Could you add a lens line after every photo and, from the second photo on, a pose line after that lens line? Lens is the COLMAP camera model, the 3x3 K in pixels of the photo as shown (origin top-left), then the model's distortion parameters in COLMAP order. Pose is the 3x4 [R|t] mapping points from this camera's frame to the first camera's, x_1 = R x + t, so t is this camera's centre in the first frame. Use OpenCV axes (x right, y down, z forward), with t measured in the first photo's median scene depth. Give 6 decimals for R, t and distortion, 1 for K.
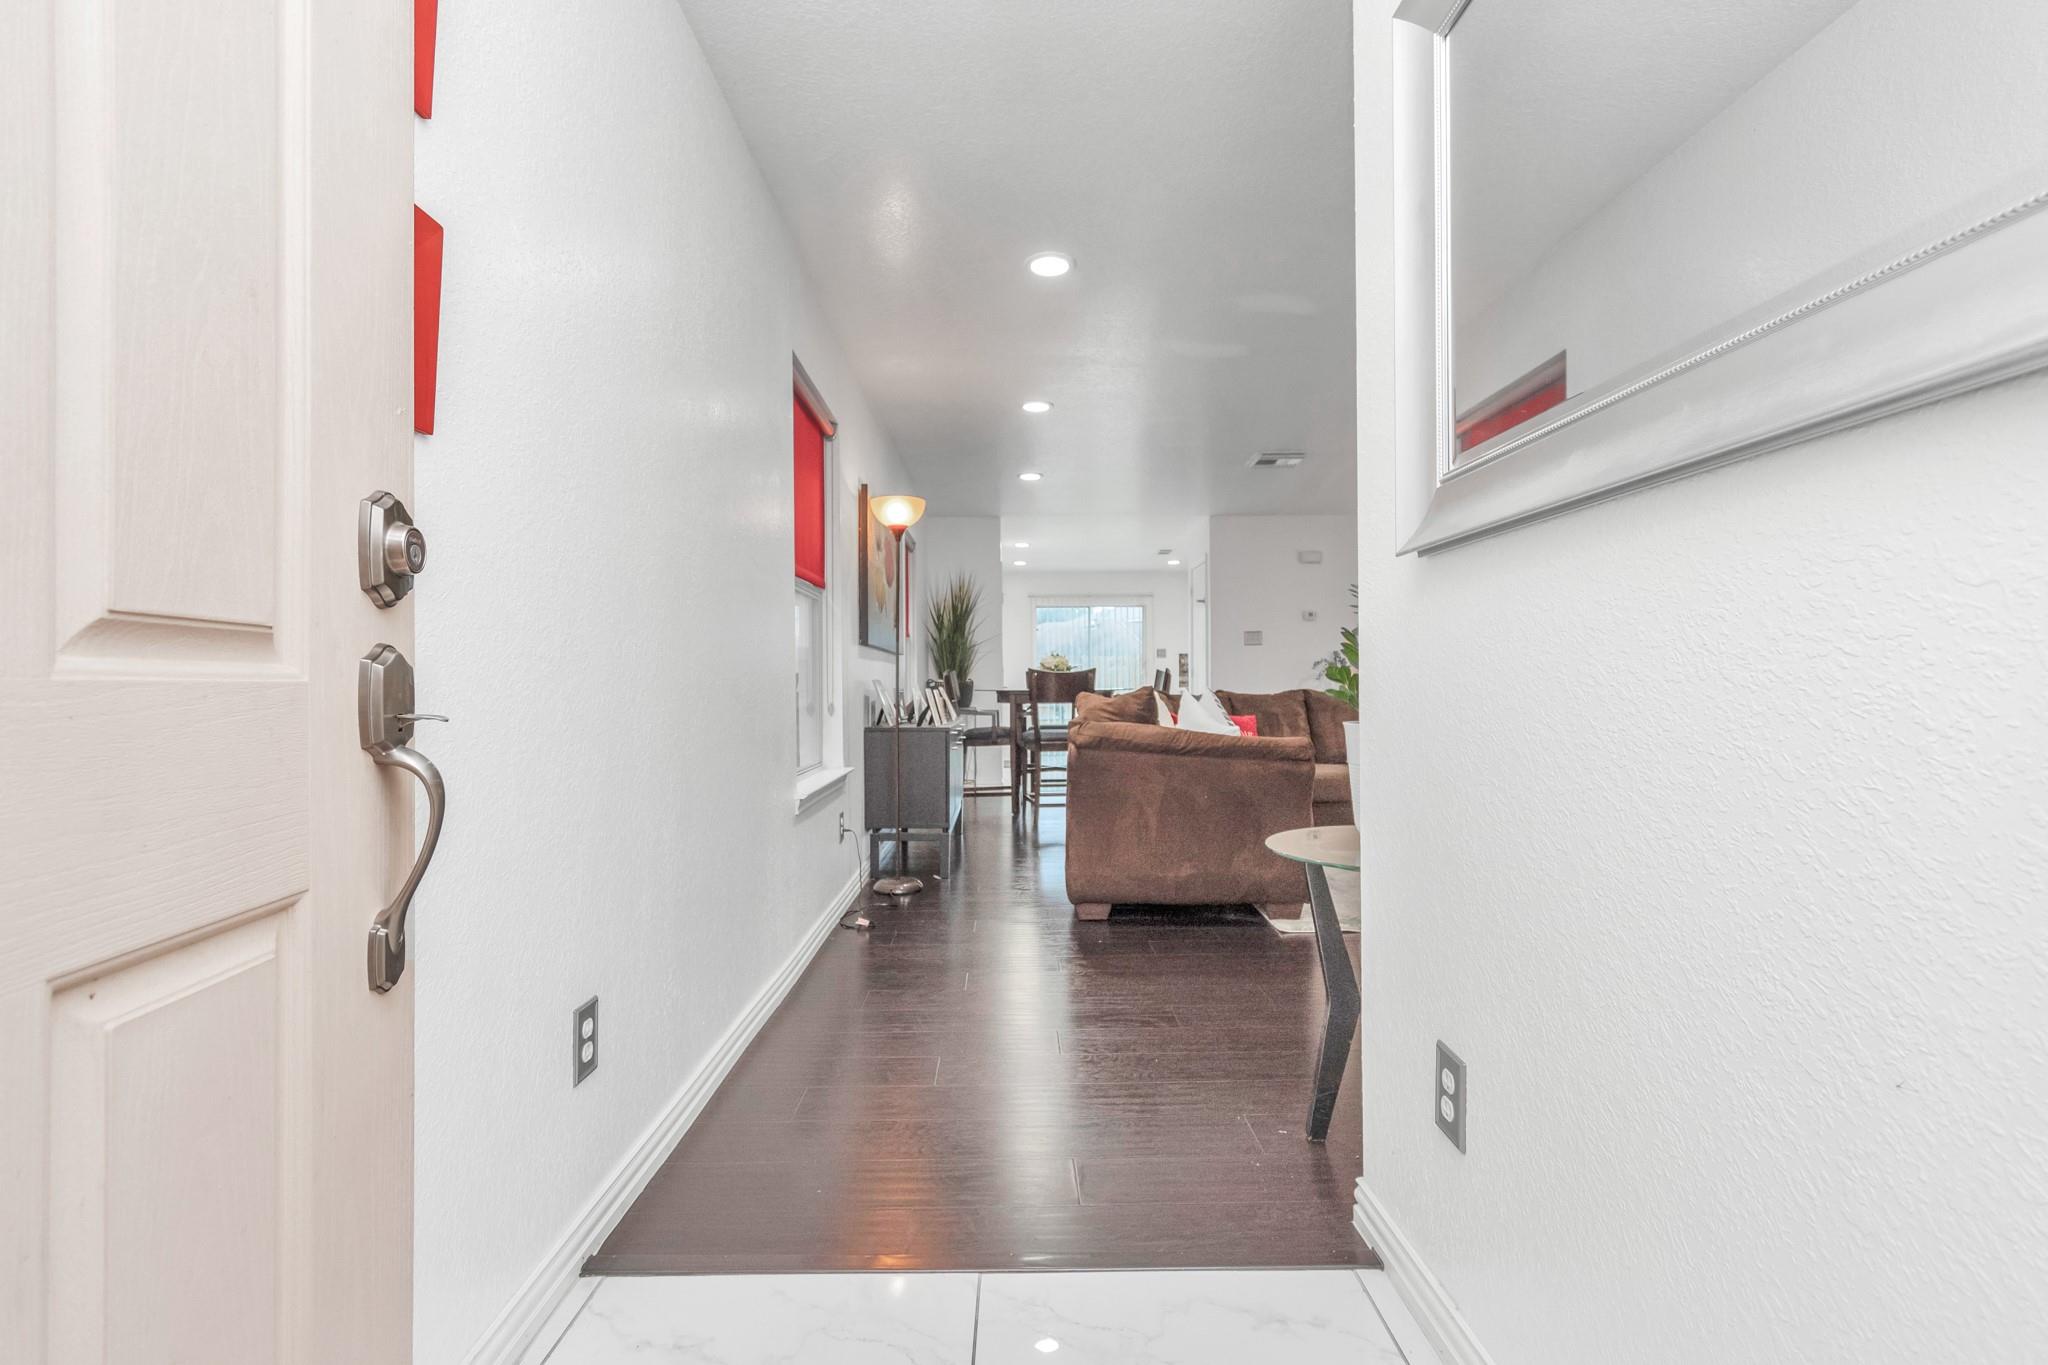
lens RADIAL K [[906.6, 0, 1024.8], [0, 906.6, 691.7], [0, 0, 1]] dist [-0.001605, 0.000235]
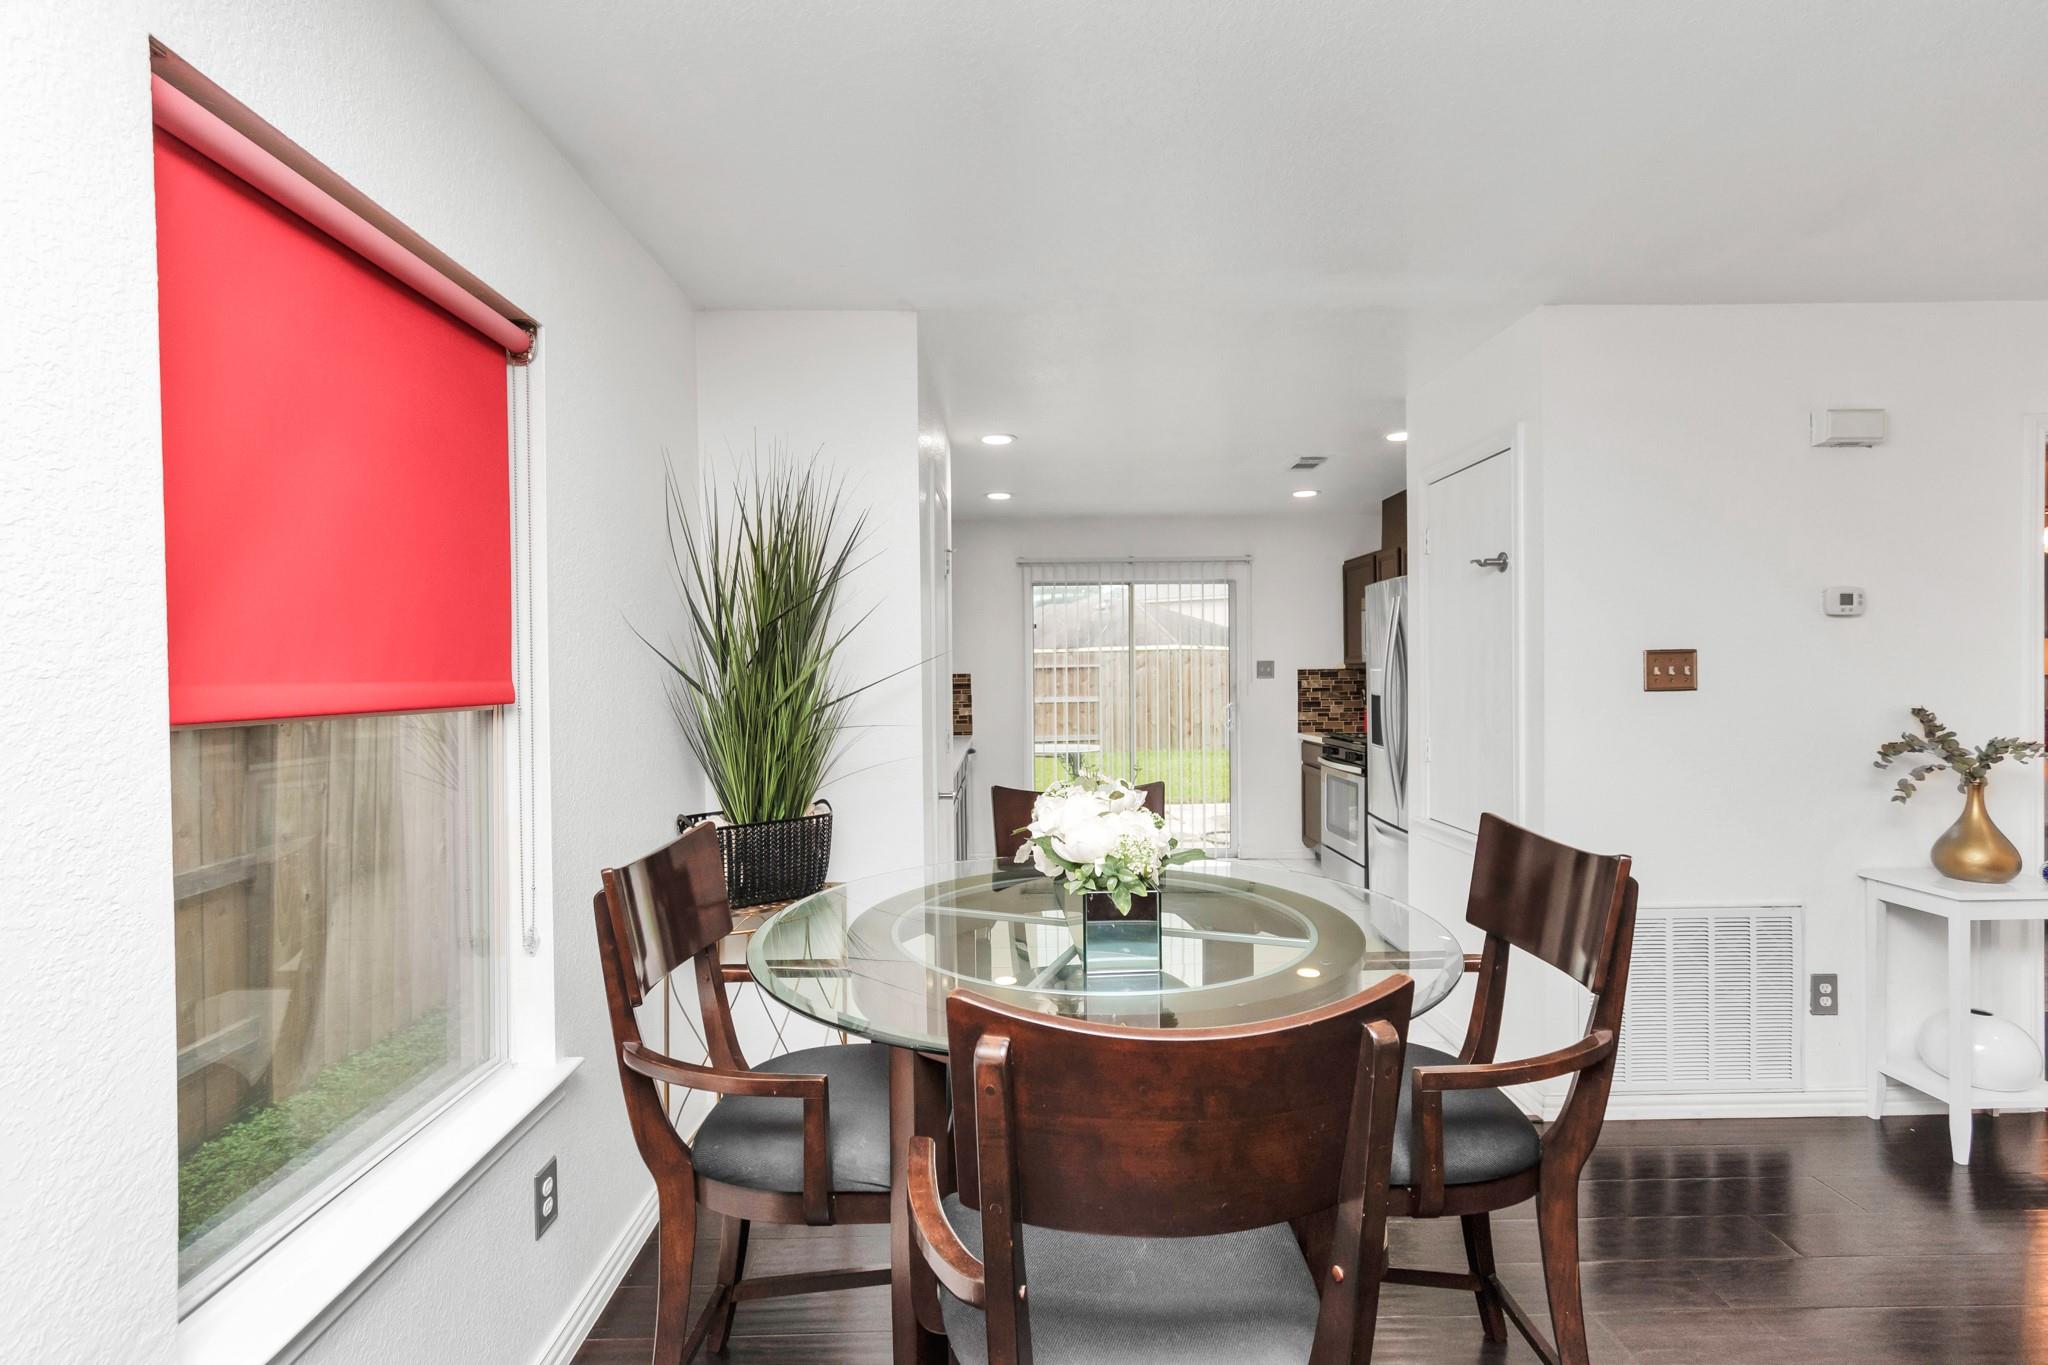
lens RADIAL K [[906.6, 0, 1041.2], [0, 906.6, 678.7], [0, 0, 1]] dist [-0.001605, 0.000235]
pose [[0.999892, -0.004890, 0.013865, 0.016249], [0.004792, 0.999963, 0.007085, -0.065095], [-0.013900, -0.007018, 0.999879, 0.733475]]
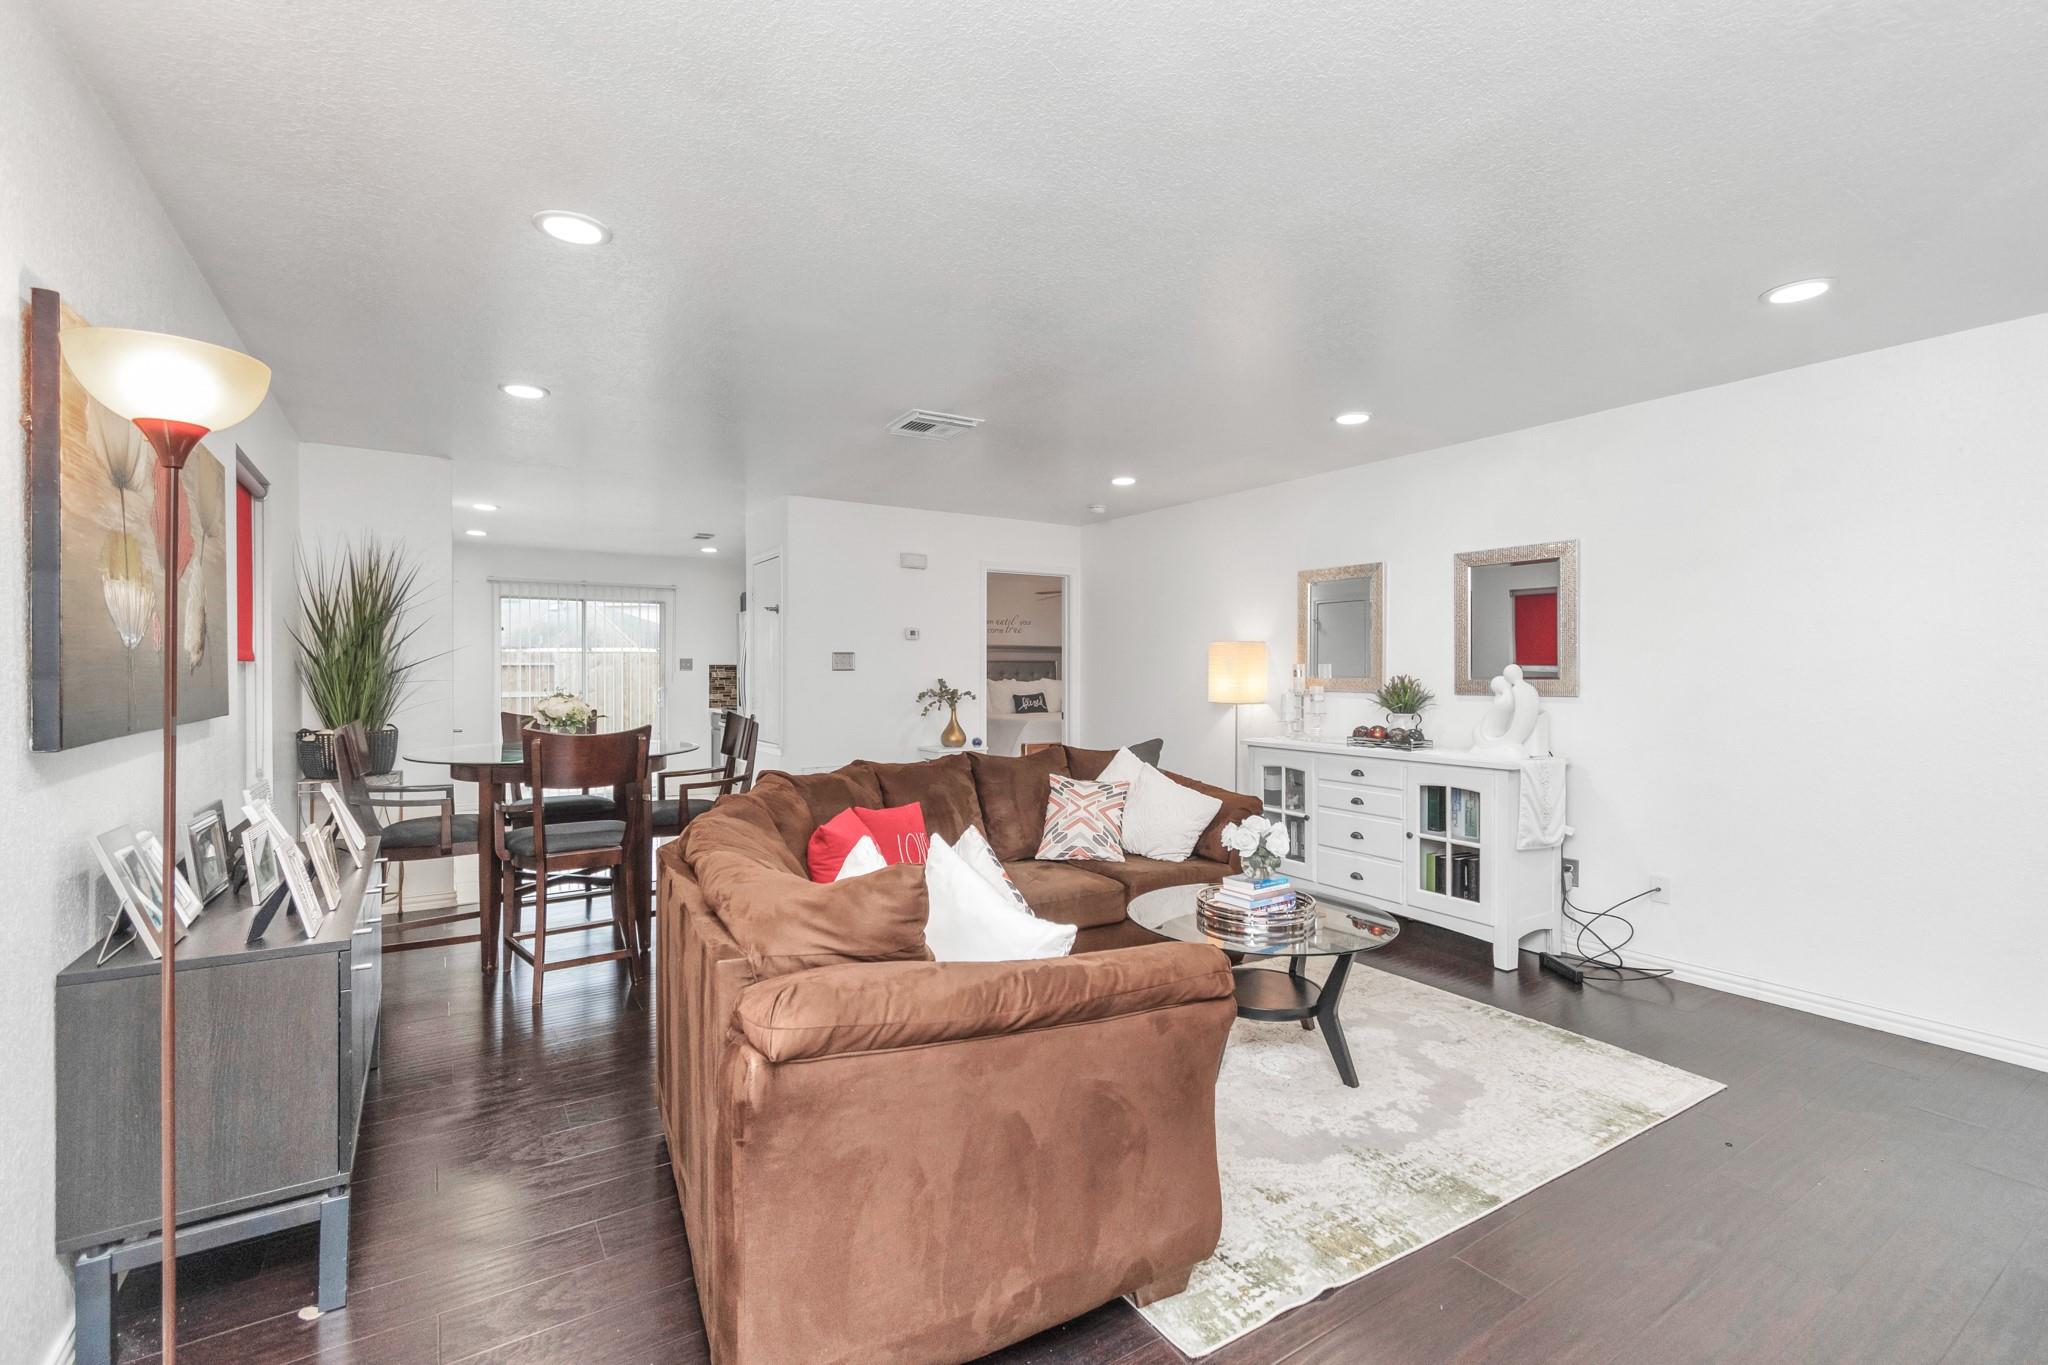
lens RADIAL K [[906.6, 0, 1026.1], [0, 906.6, 678.5], [0, 0, 1]] dist [-0.001605, 0.000235]
pose [[0.846038, 0.003874, 0.533108, -0.026446], [-0.004003, 0.999992, -0.000915, -0.048759], [-0.533107, -0.001360, 0.846047, 0.299354]]
